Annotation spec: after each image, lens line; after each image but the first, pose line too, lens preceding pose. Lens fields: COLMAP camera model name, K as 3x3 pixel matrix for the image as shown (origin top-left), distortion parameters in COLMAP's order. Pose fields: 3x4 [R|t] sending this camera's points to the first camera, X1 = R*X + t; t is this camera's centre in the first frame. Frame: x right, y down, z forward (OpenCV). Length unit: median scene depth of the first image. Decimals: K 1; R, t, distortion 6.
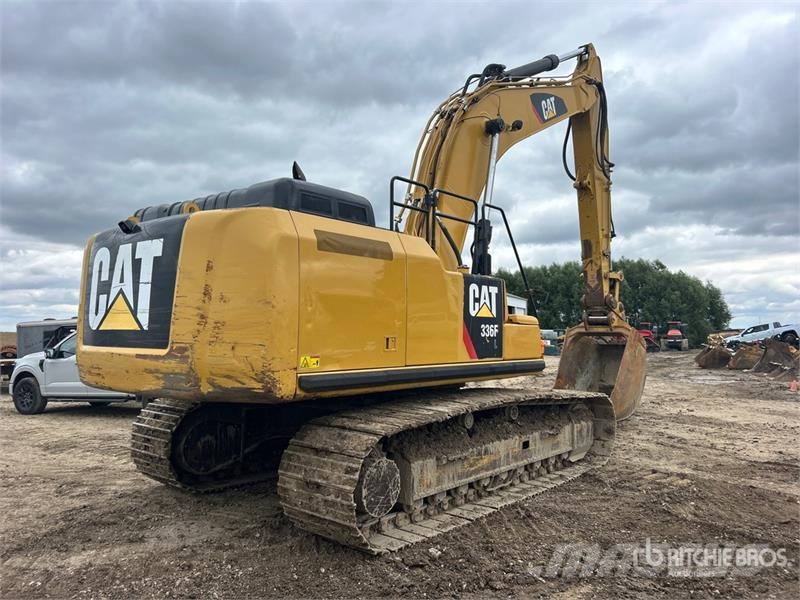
lens RADIAL K [[610.7, 0, 408.3], [0, 610.7, 292.5], [0, 0, 1]] dist [0.048651, -0.047647]
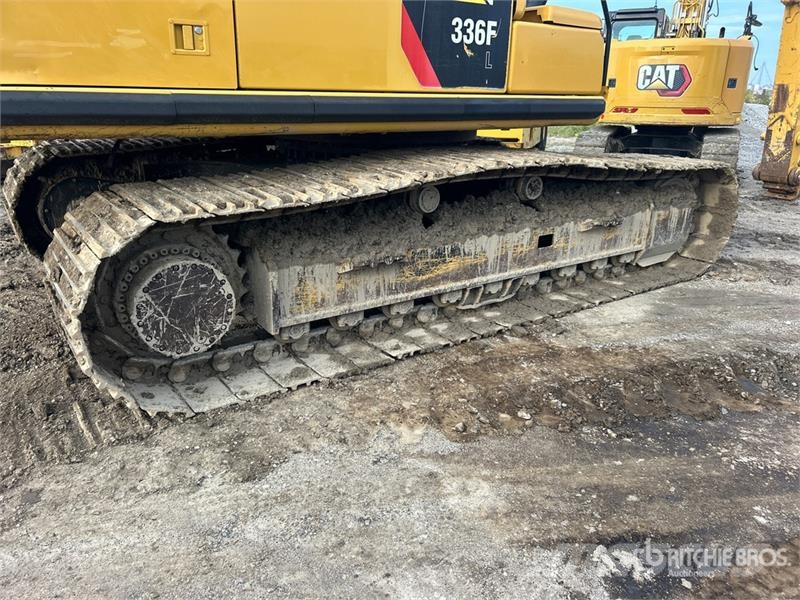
lens RADIAL K [[610.7, 0, 433.6], [0, 610.7, 313.1], [0, 0, 1]] dist [0.048651, -0.047647]
pose [[0.973418, 0.092053, -0.209721, 0.229910], [0.000043, 0.915602, 0.402085, 0.070152], [0.229034, -0.391406, 0.891260, 0.416970]]
